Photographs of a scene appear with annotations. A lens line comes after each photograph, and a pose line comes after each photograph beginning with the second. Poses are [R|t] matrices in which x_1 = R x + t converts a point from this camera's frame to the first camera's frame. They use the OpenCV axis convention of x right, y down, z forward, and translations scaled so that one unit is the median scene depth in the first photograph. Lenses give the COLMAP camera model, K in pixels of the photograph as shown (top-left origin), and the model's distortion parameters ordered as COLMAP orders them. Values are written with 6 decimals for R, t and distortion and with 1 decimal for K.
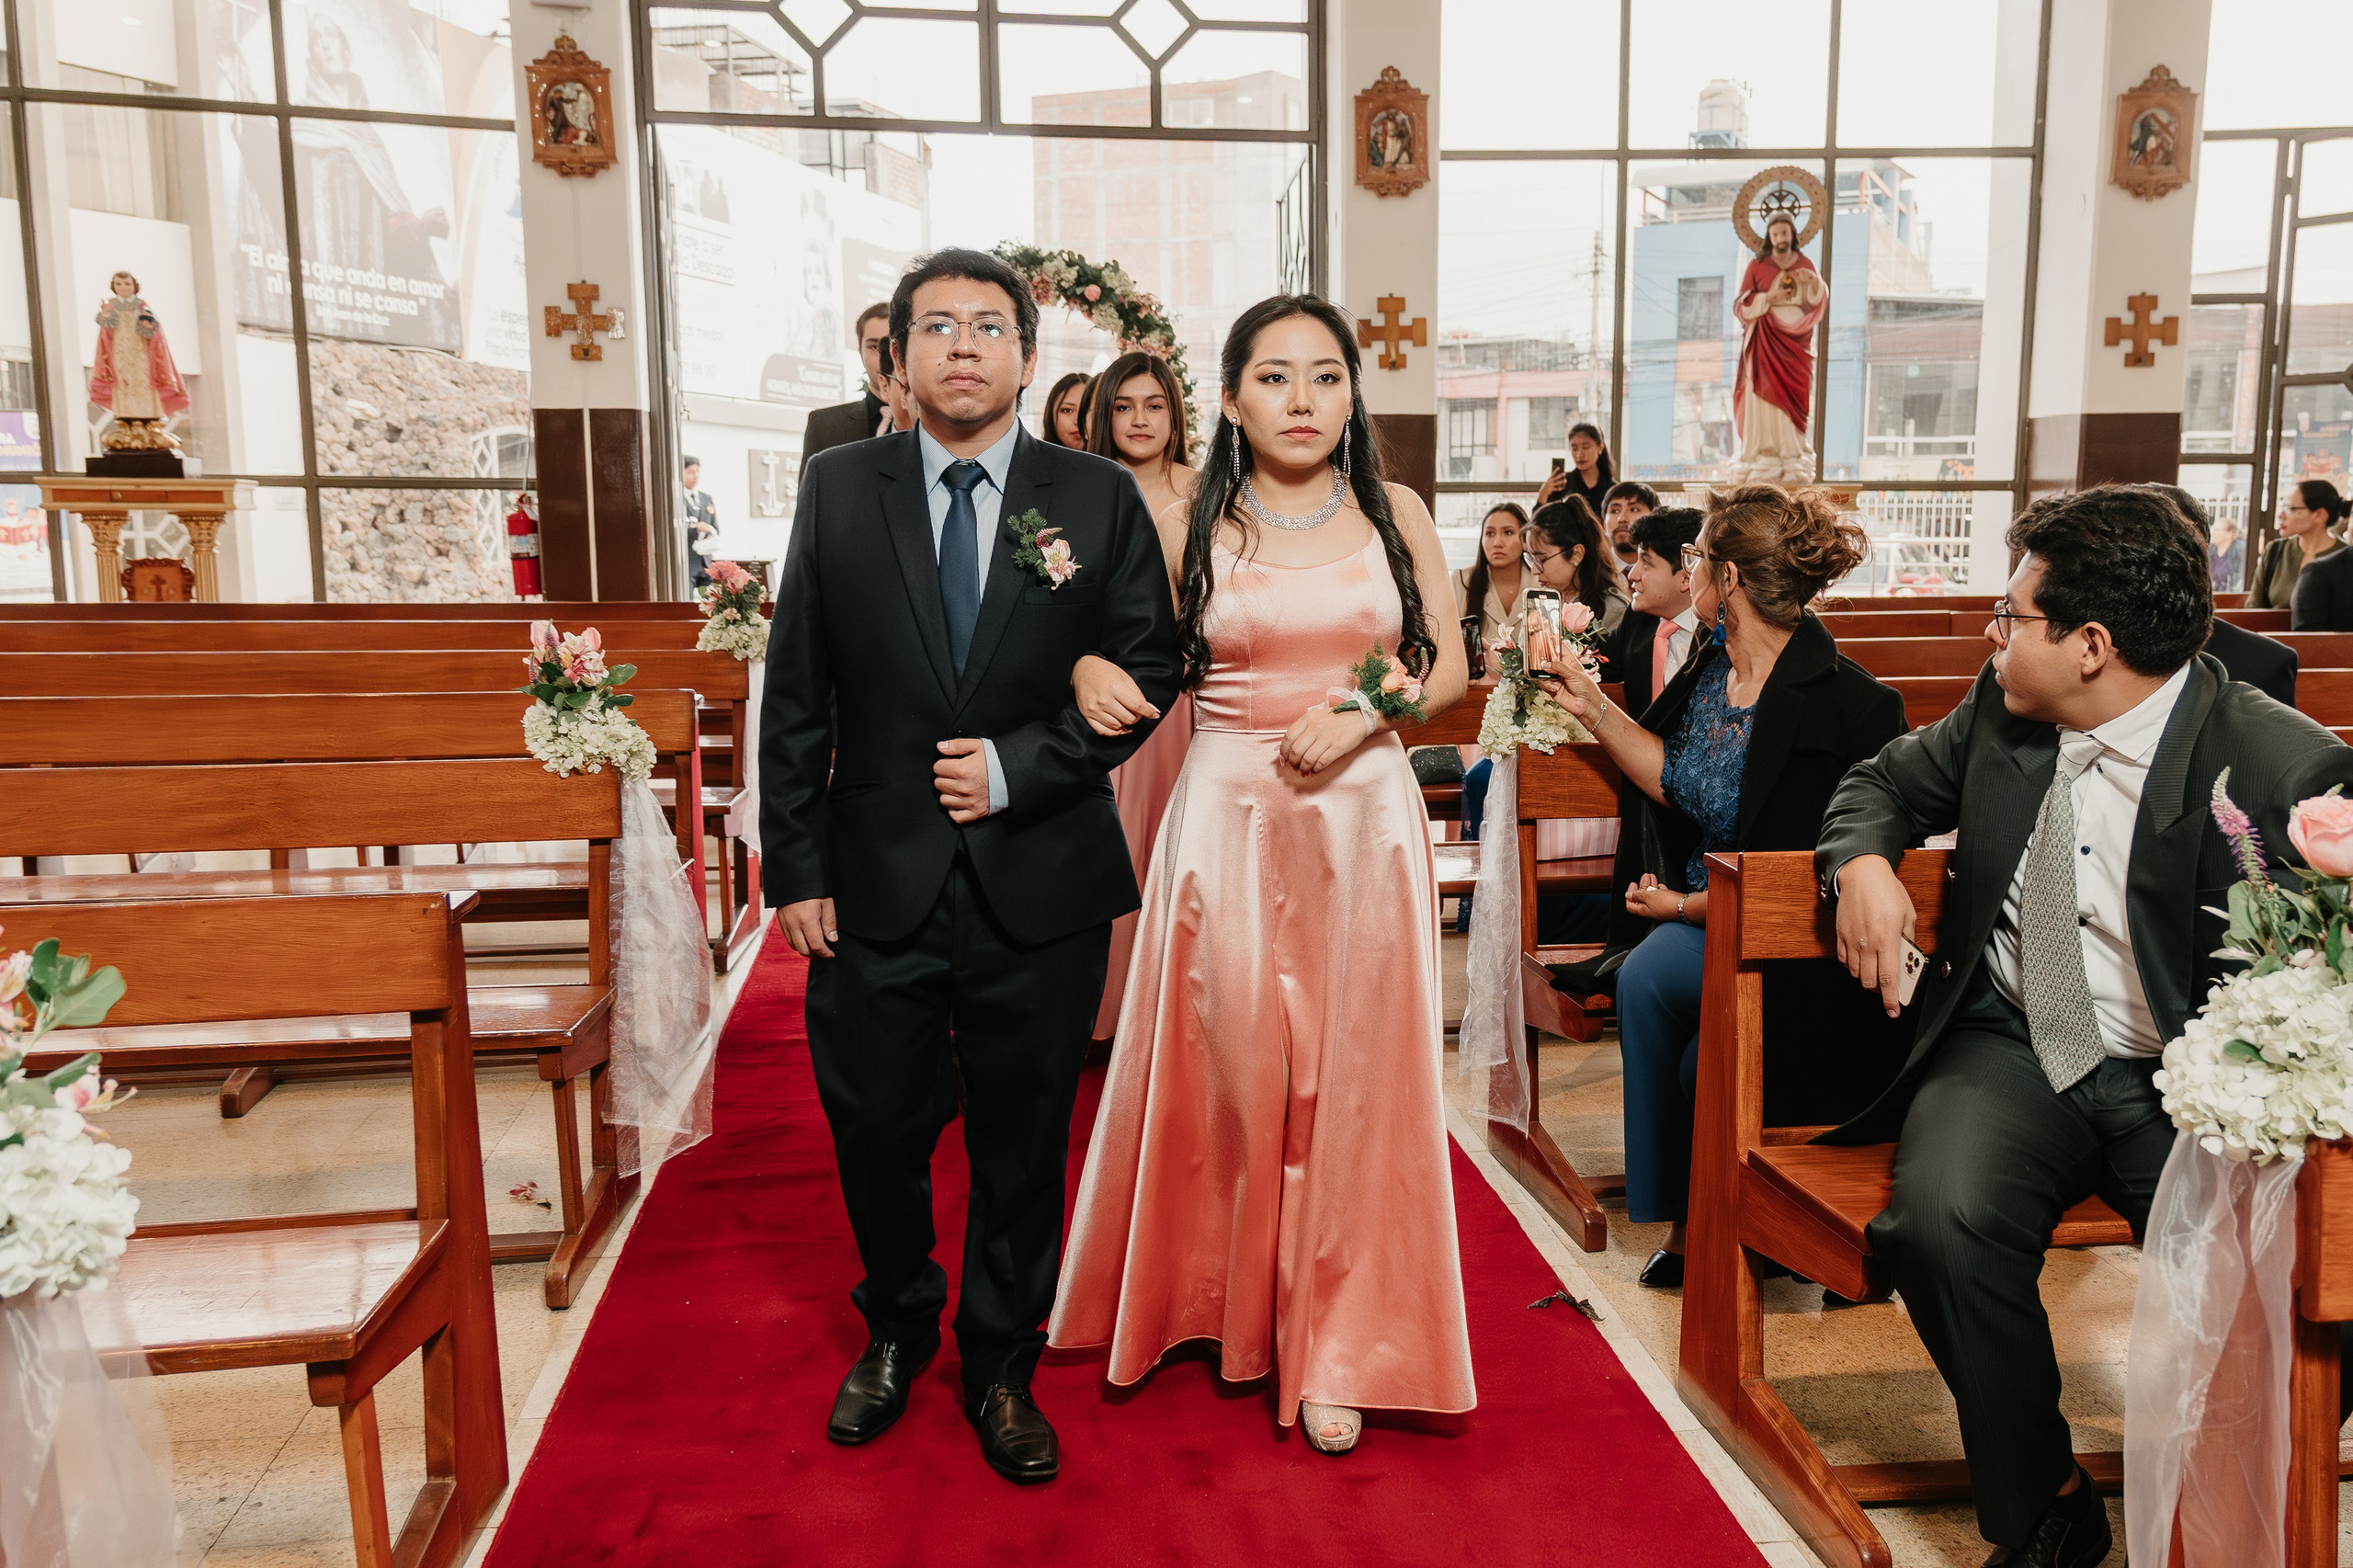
lens RADIAL K [[1942.8, 0, 1286.1], [0, 1942.8, 797.1], [0, 0, 1]] dist [0.012615, 0.017531]
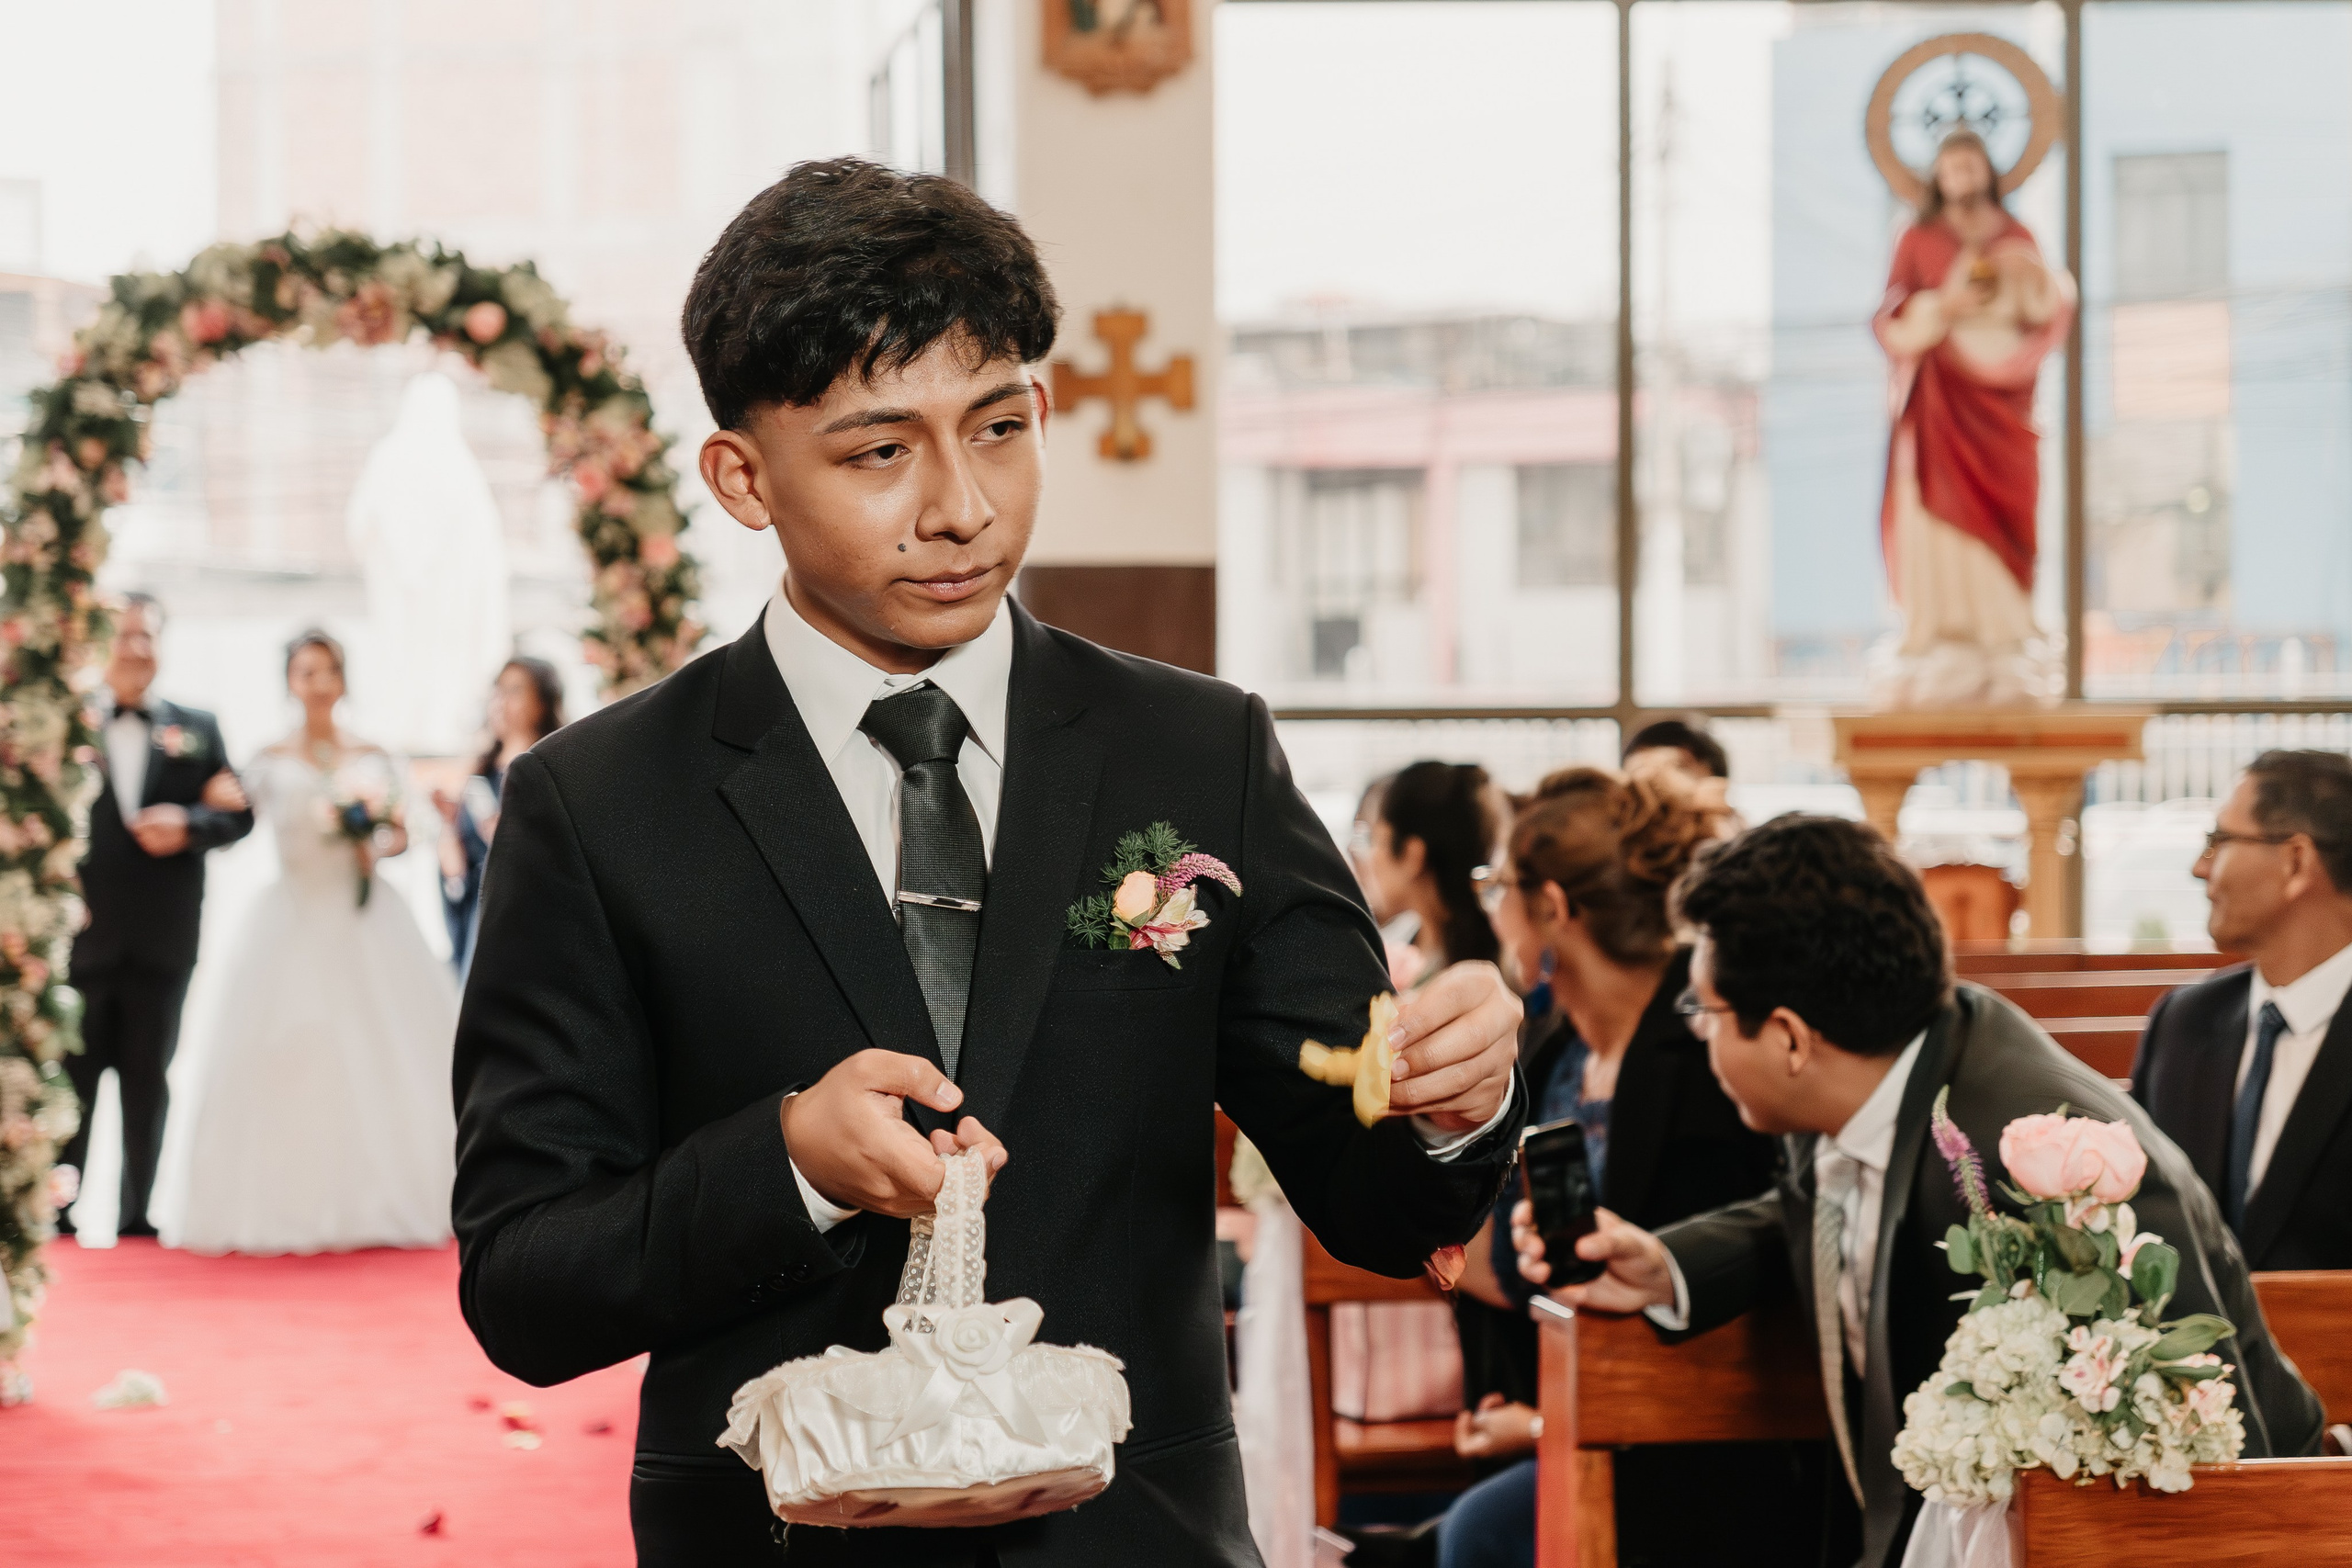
lens RADIAL K [[5372.8, 0, 1132.1], [0, 5372.8, 831.8], [0, 0, 1]] dist [0.047652, 0.091868]
pose [[0.998878, -0.005492, 0.047047, -0.003534], [0.011579, 0.991432, -0.130108, 0.031330], [-0.045929, 0.130506, 0.990383, -0.248149]]
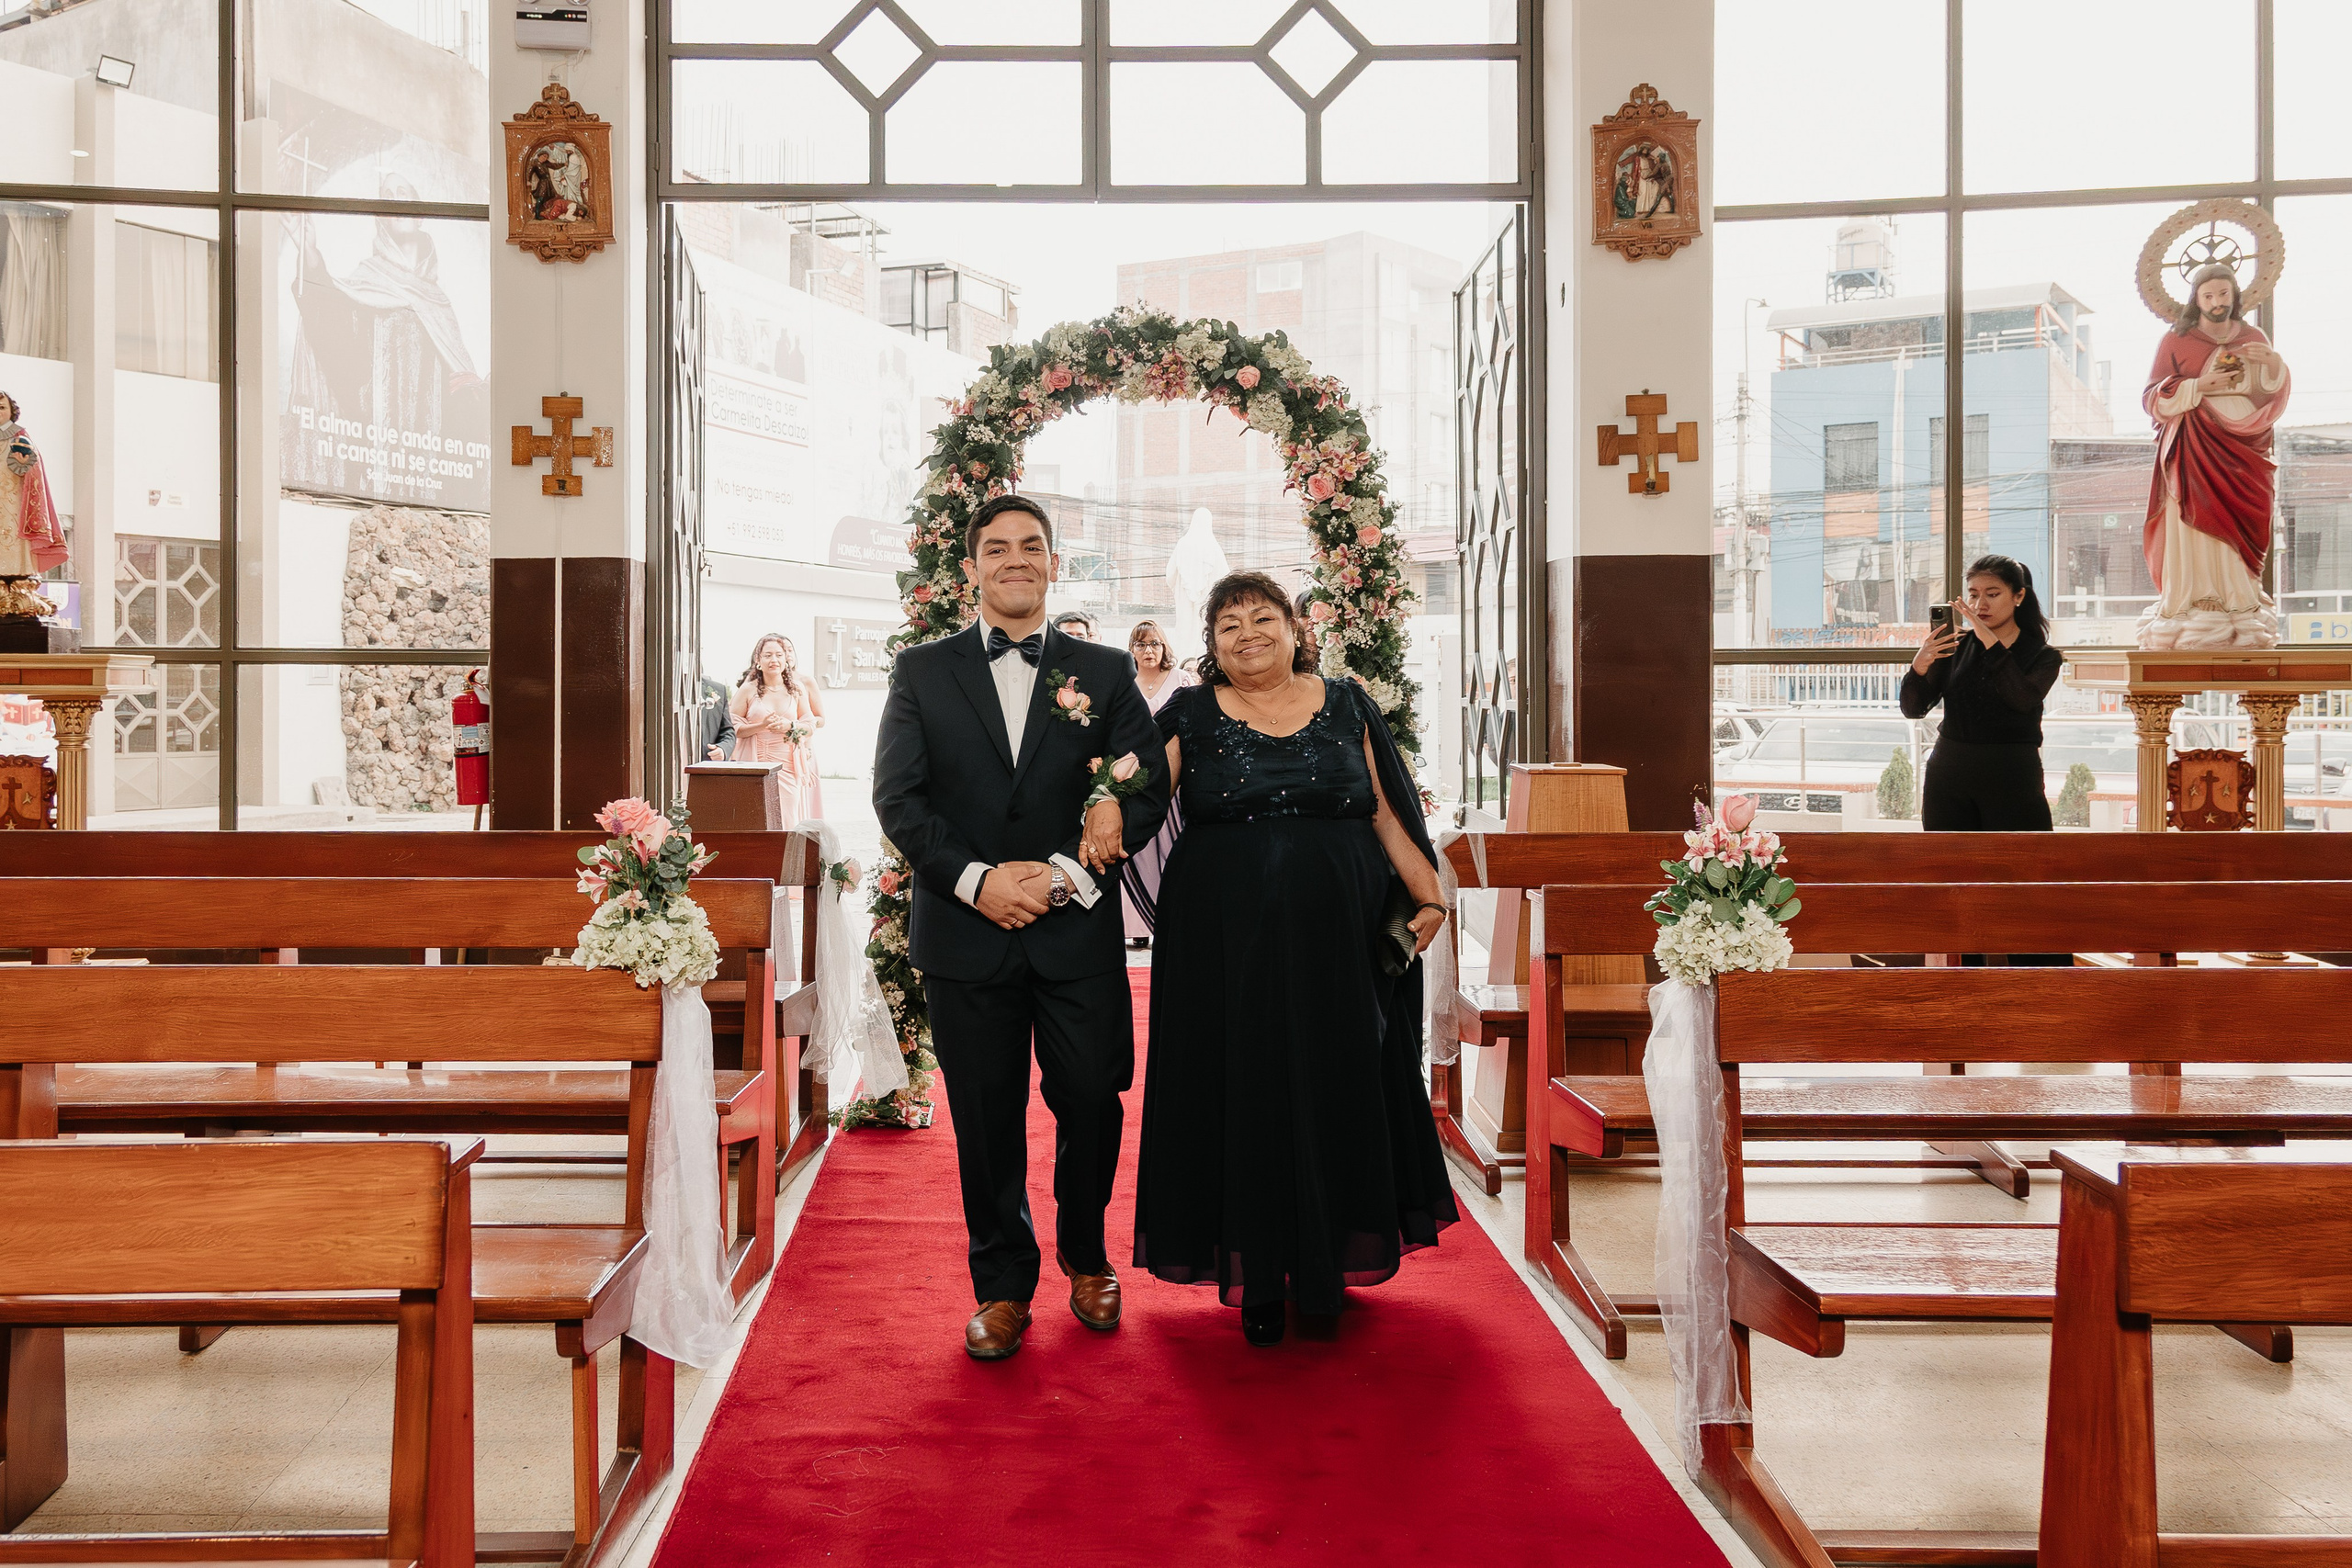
lens RADIAL K [[1996.7, 0, 1071.1], [0, 1996.7, 686.8], [0, 0, 1]] dist [0.013617, 0.009968]
pose [[0.989303, -0.001407, -0.145871, -0.049991], [-0.019233, 0.989966, -0.139989, -0.045046], [0.144604, 0.141297, 0.979349, 0.273170]]
